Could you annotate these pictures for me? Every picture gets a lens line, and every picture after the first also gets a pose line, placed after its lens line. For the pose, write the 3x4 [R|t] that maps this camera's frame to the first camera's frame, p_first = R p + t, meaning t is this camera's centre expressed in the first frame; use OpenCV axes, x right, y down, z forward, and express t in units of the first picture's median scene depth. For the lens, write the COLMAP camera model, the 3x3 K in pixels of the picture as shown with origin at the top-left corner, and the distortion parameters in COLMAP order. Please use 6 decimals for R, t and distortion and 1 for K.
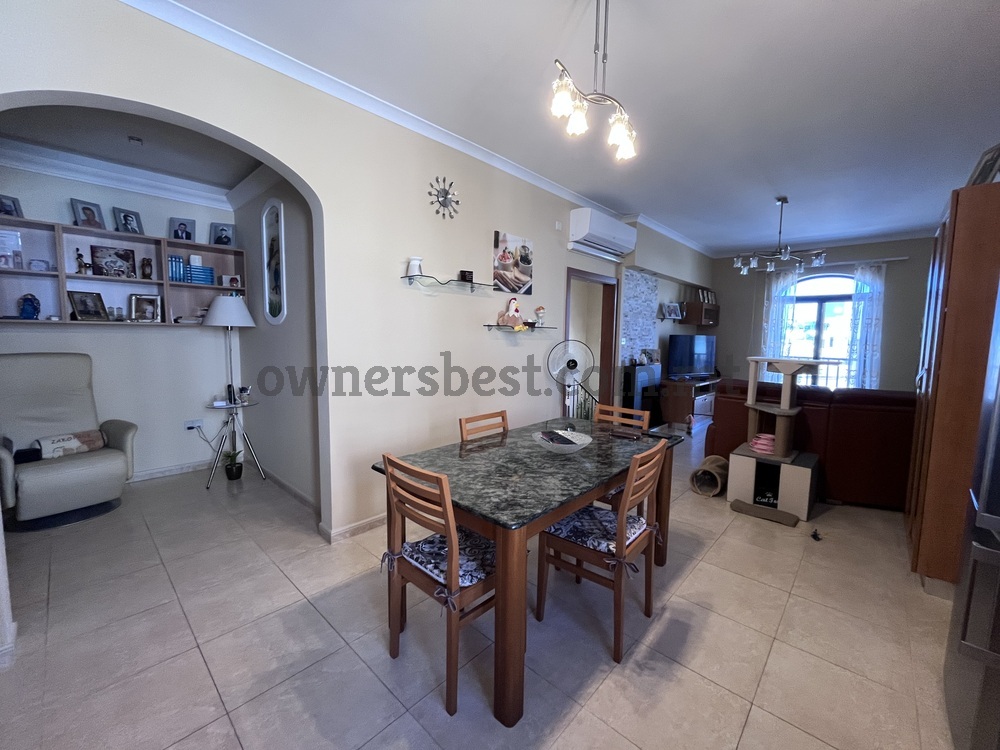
lens RADIAL K [[405.2, 0, 499.4], [0, 405.2, 373.1], [0, 0, 1]] dist [-0.000245, -0.000698]
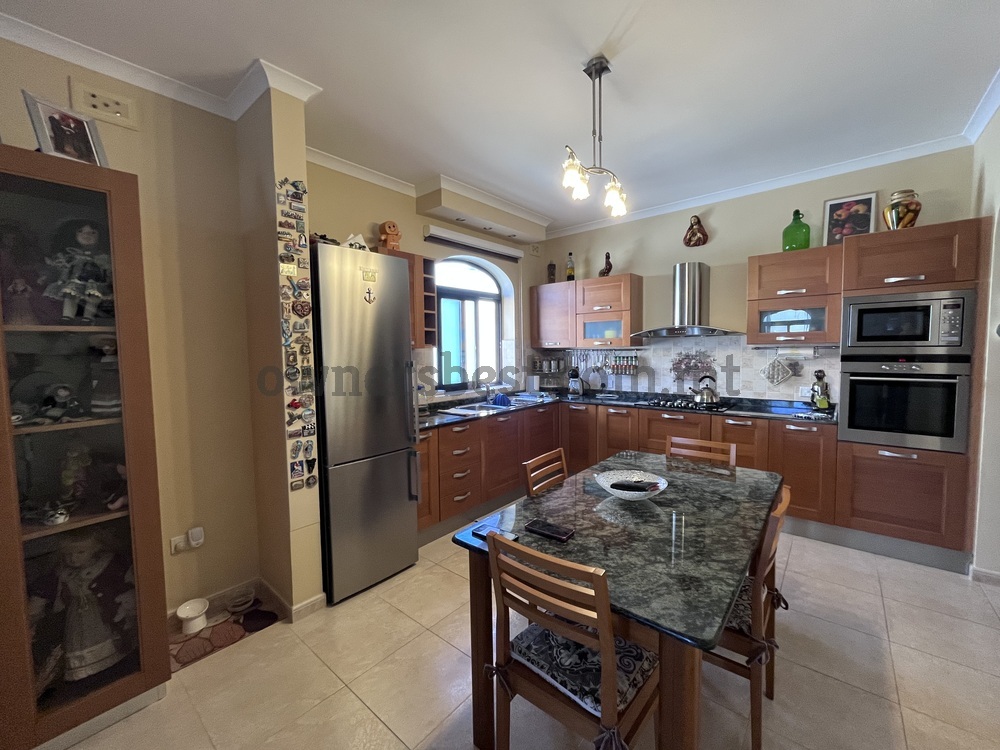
lens RADIAL K [[405.2, 0, 498.9], [0, 405.2, 369.8], [0, 0, 1]] dist [-0.000245, -0.000698]
pose [[-0.999126, 0.000008, -0.041810, 0.511140], [-0.006205, 0.988896, 0.148478, -0.223410], [0.041347, 0.148608, -0.988031, 1.956645]]
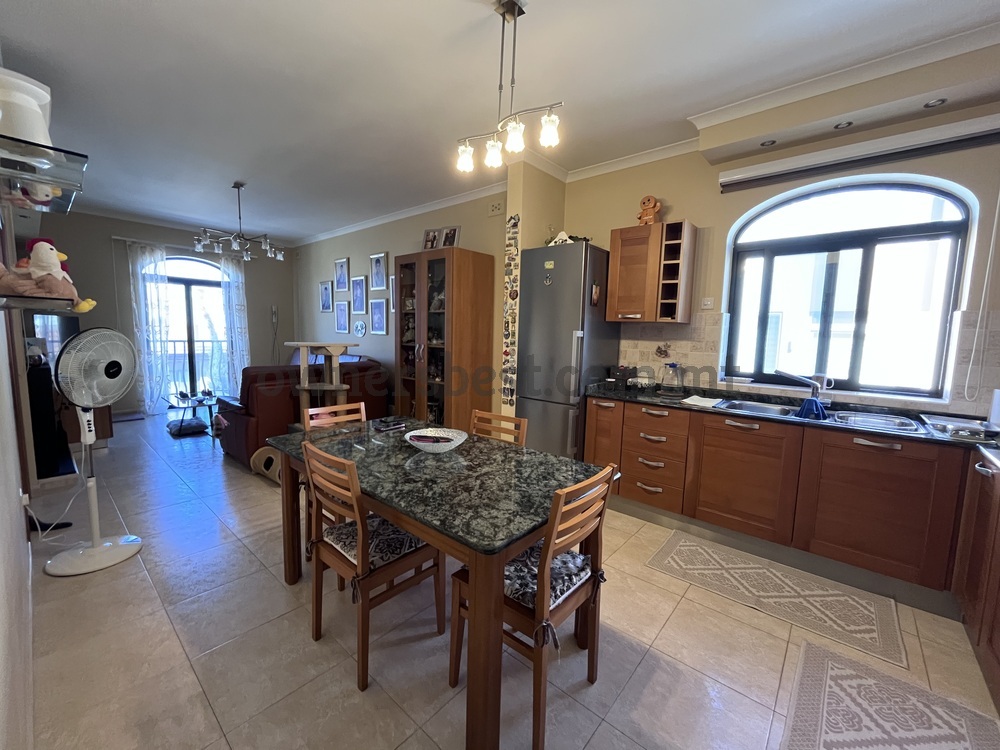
lens RADIAL K [[405.2, 0, 496.9], [0, 405.2, 371.1], [0, 0, 1]] dist [-0.000245, -0.000698]
pose [[-0.028826, -0.117121, 0.992699, -0.836643], [0.069399, 0.990481, 0.118874, -0.102482], [-0.997172, 0.072319, -0.020423, 0.932511]]
